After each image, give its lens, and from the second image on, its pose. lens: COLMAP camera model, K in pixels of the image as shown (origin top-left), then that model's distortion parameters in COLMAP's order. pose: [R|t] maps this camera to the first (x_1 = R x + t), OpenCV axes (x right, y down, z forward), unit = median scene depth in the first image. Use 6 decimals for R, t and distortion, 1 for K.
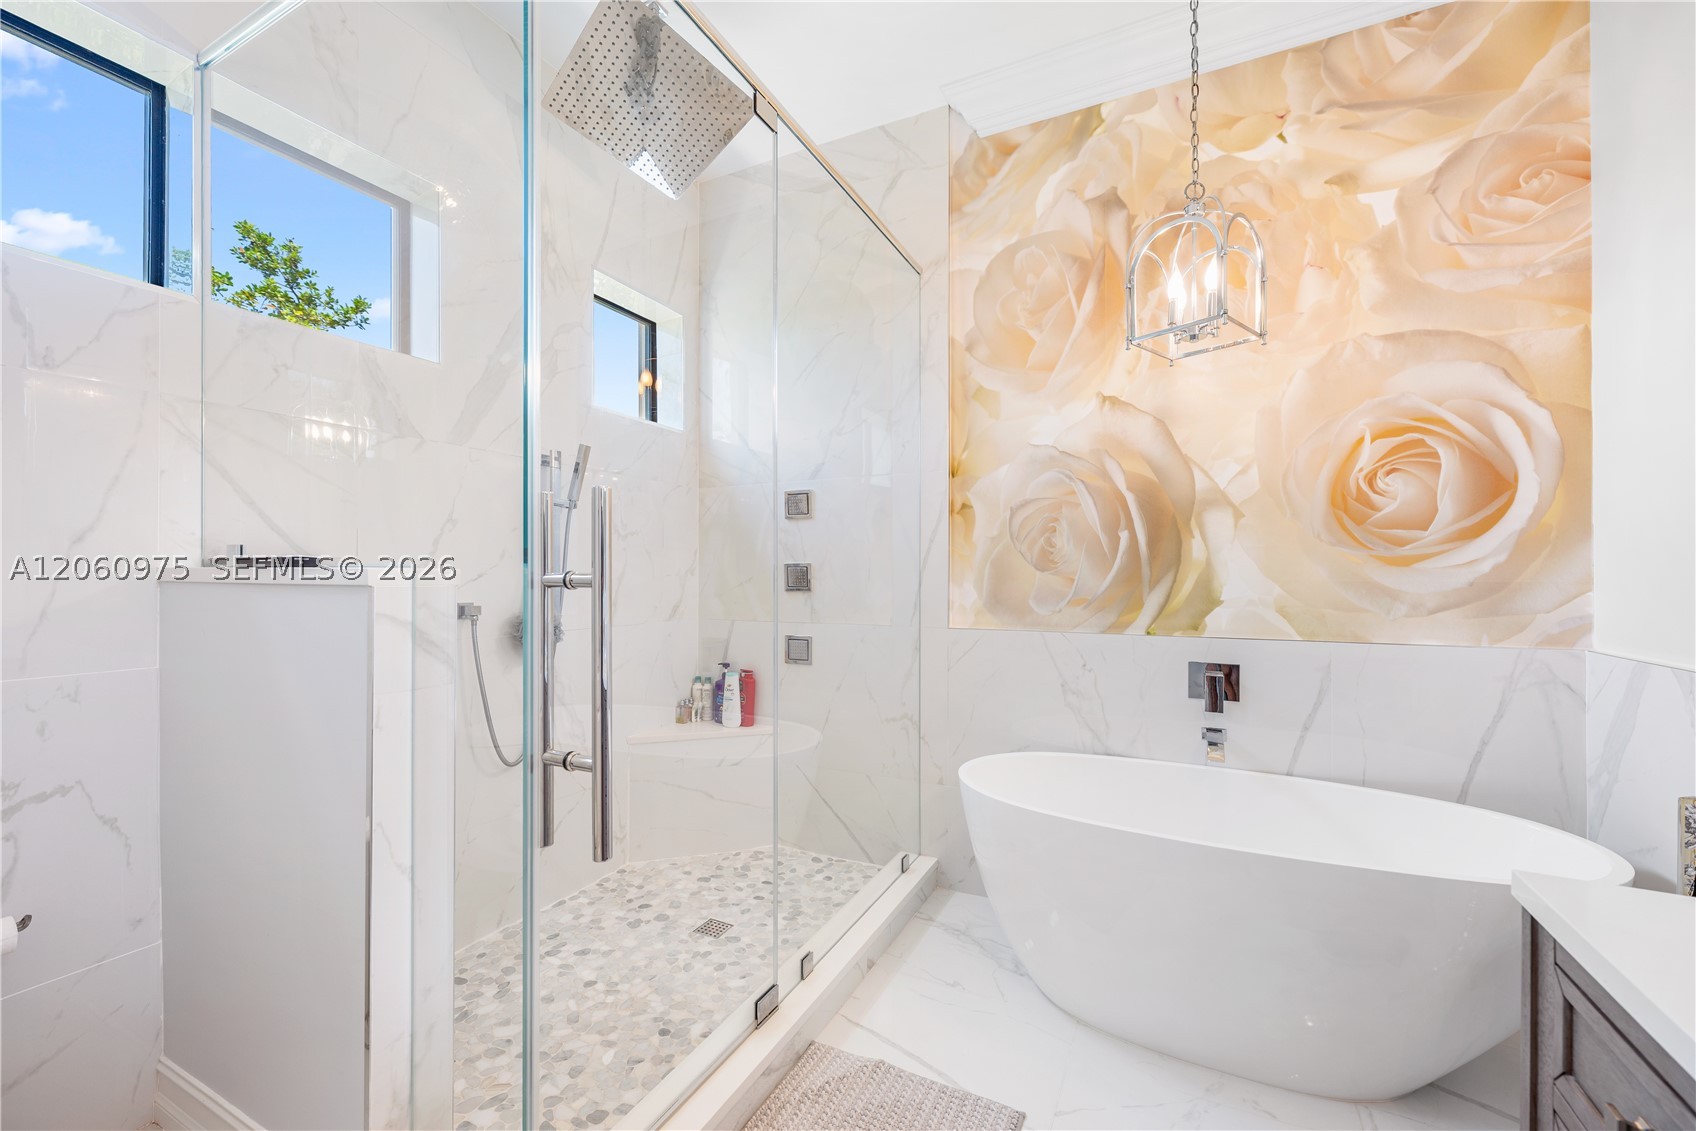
lens RADIAL K [[688.7, 0, 841.3], [0, 688.7, 569.5], [0, 0, 1]] dist [0.001348, -0.000228]
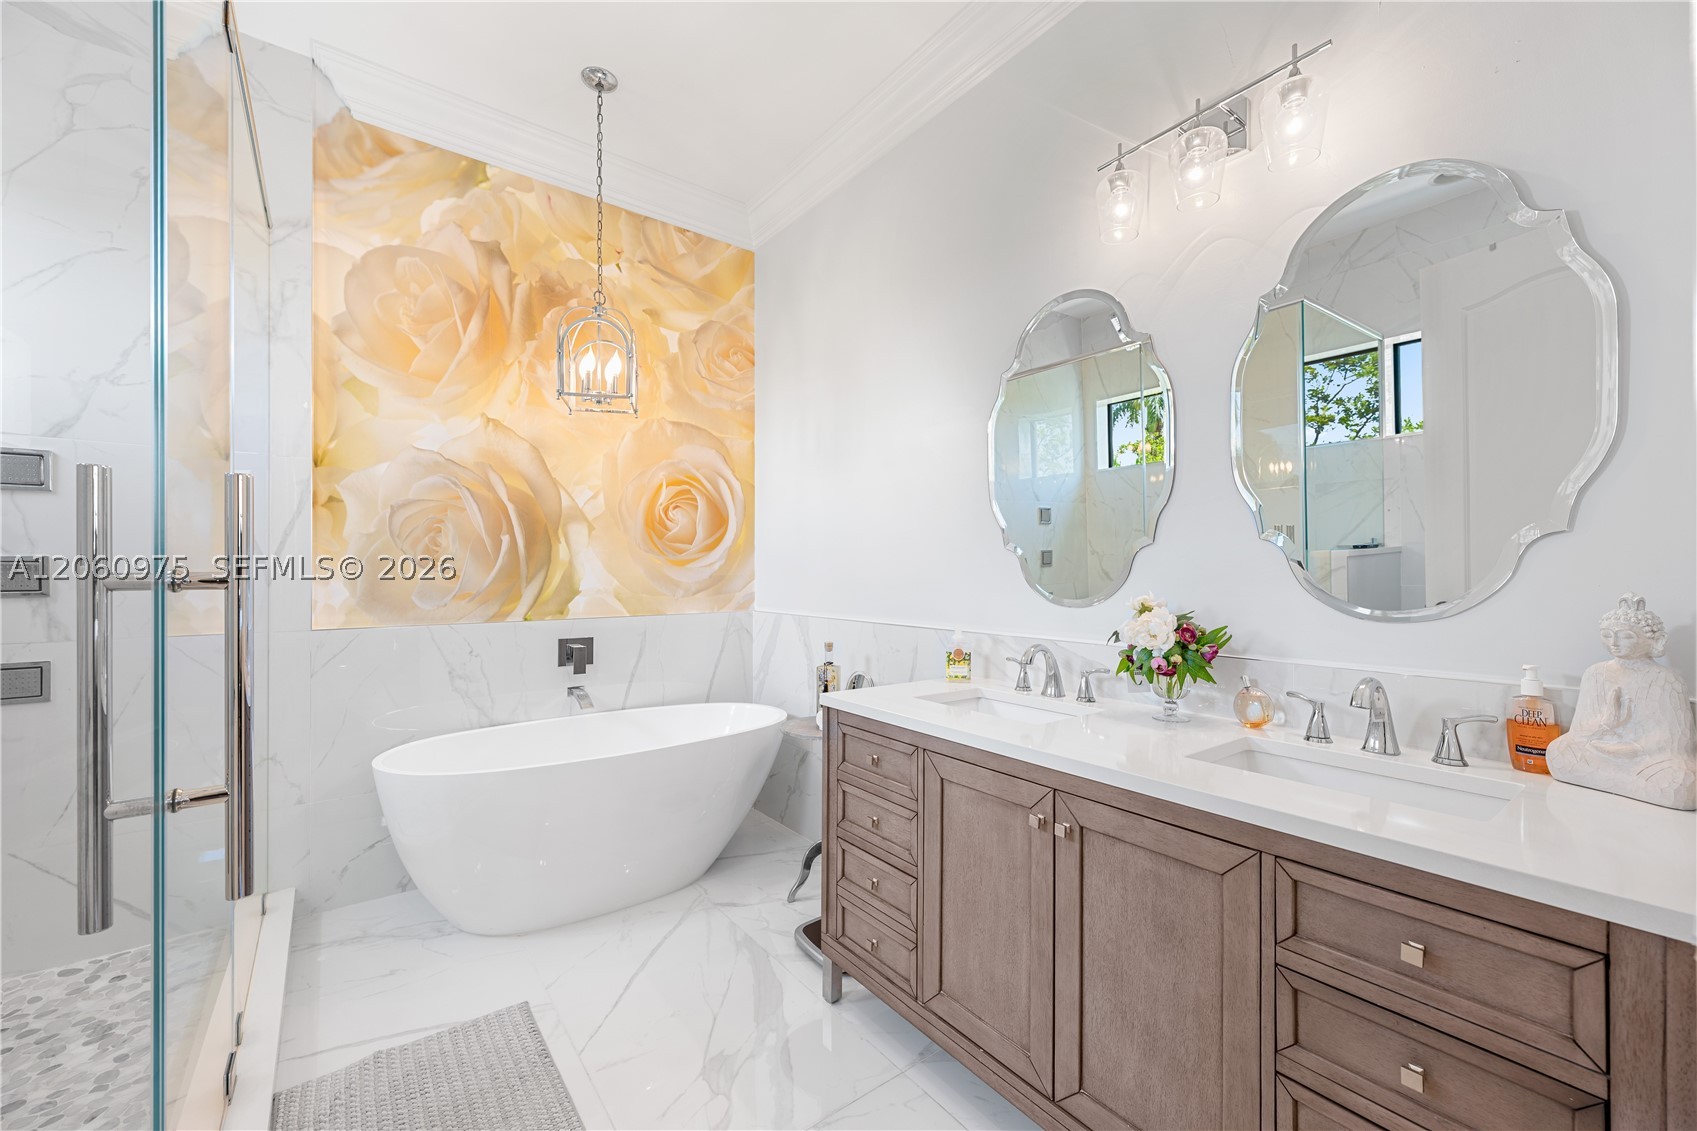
lens RADIAL K [[689.1, 0, 842.6], [0, 689.1, 568.4], [0, 0, 1]] dist [0.001348, -0.000228]
pose [[0.428776, 0.001602, 0.903410, -0.433018], [-0.005021, 0.999987, 0.000610, -0.002030], [-0.903397, -0.004798, 0.428778, -0.037897]]
